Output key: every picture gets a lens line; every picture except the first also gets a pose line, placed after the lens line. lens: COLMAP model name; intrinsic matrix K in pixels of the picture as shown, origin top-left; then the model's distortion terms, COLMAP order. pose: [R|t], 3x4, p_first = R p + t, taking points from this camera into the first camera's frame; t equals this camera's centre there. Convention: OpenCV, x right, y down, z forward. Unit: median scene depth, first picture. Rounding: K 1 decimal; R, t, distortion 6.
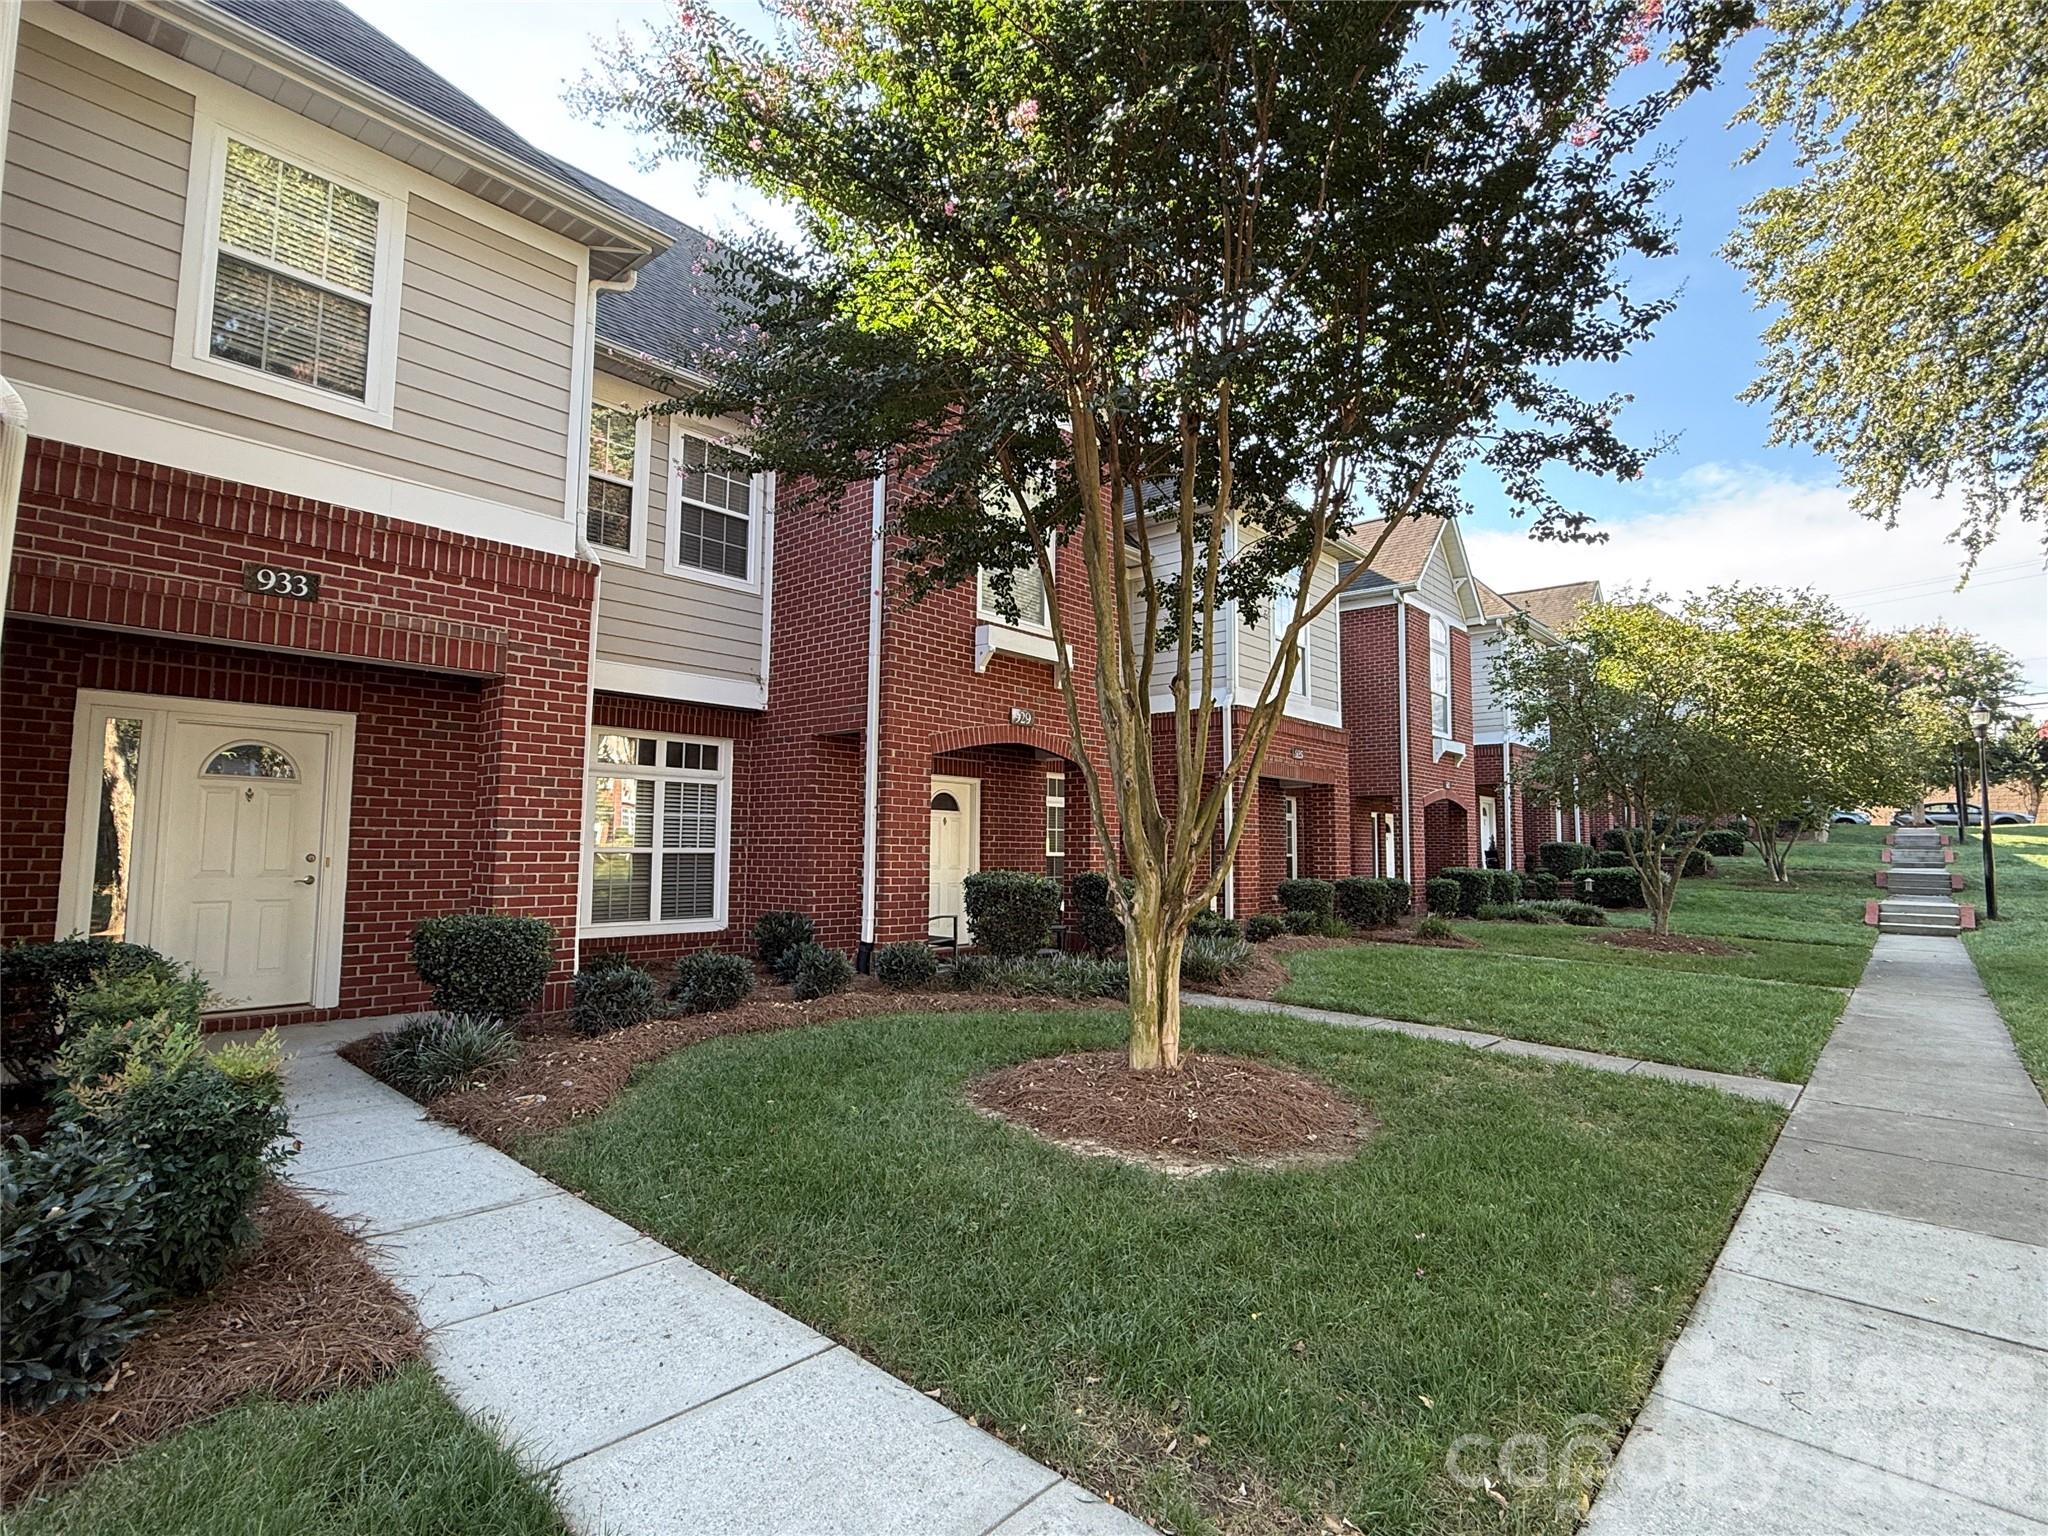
lens RADIAL K [[1011.6, 0, 1025.1], [0, 1011.6, 768.0], [0, 0, 1]] dist [-0.002281, 0.000253]
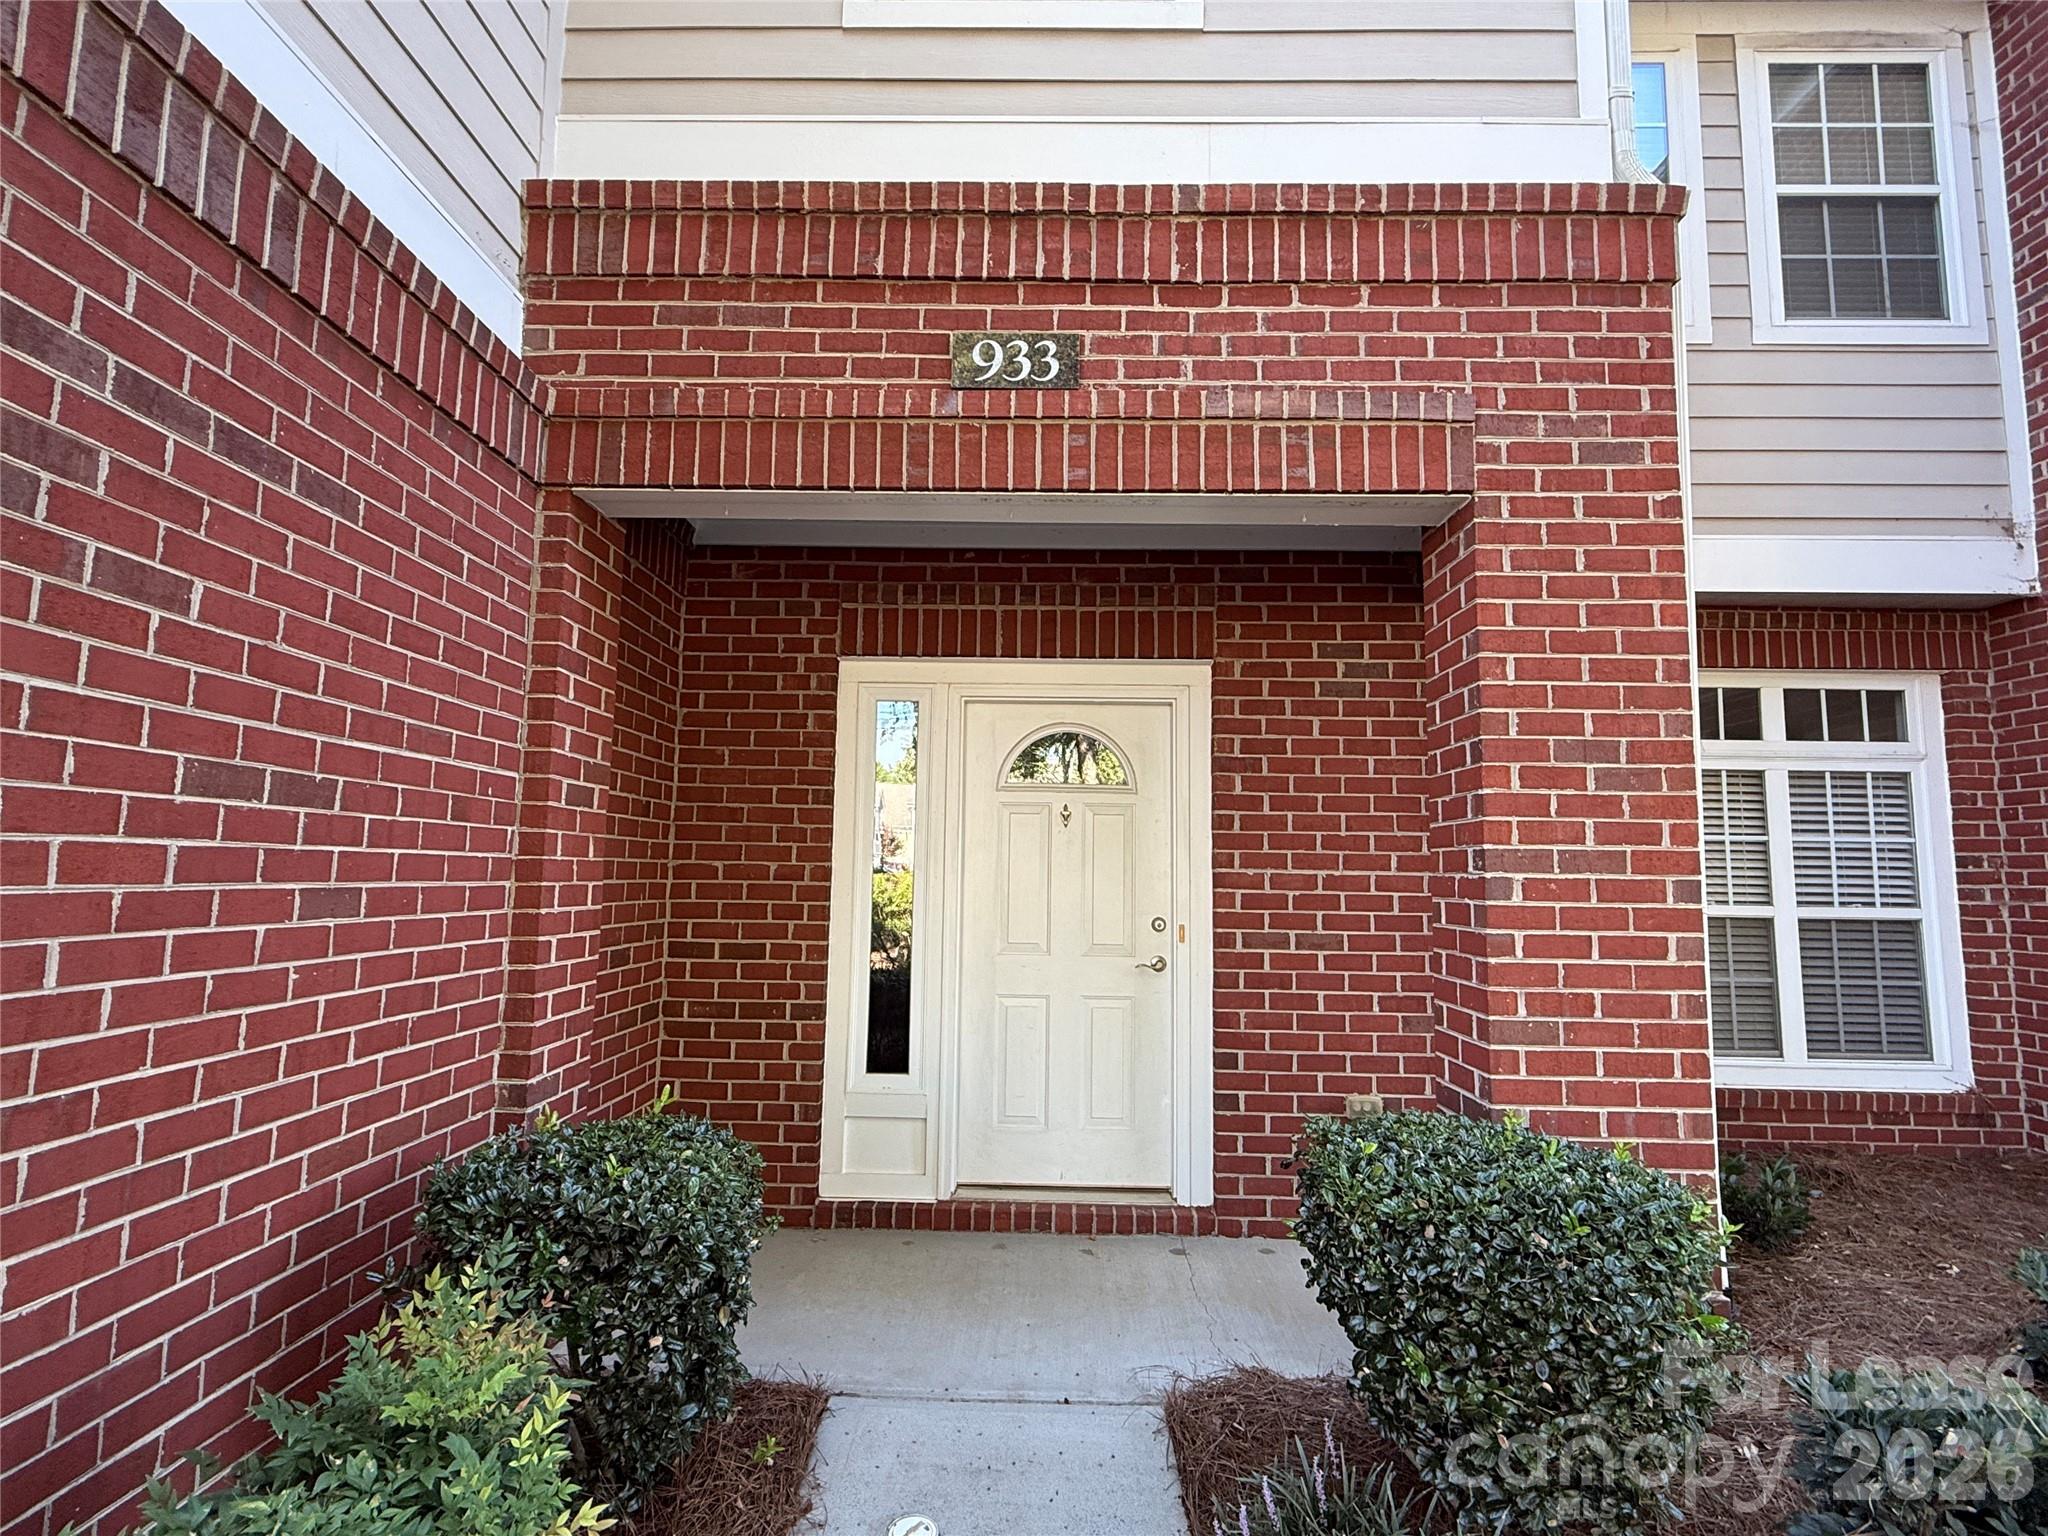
lens RADIAL K [[1011.6, 0, 1027.0], [0, 1011.6, 767.2], [0, 0, 1]] dist [-0.002281, 0.000253]
pose [[0.646254, -0.078897, -0.759033, -0.322416], [0.051710, 0.996882, -0.059594, 0.031783], [0.761369, -0.000737, 0.648319, 0.584298]]
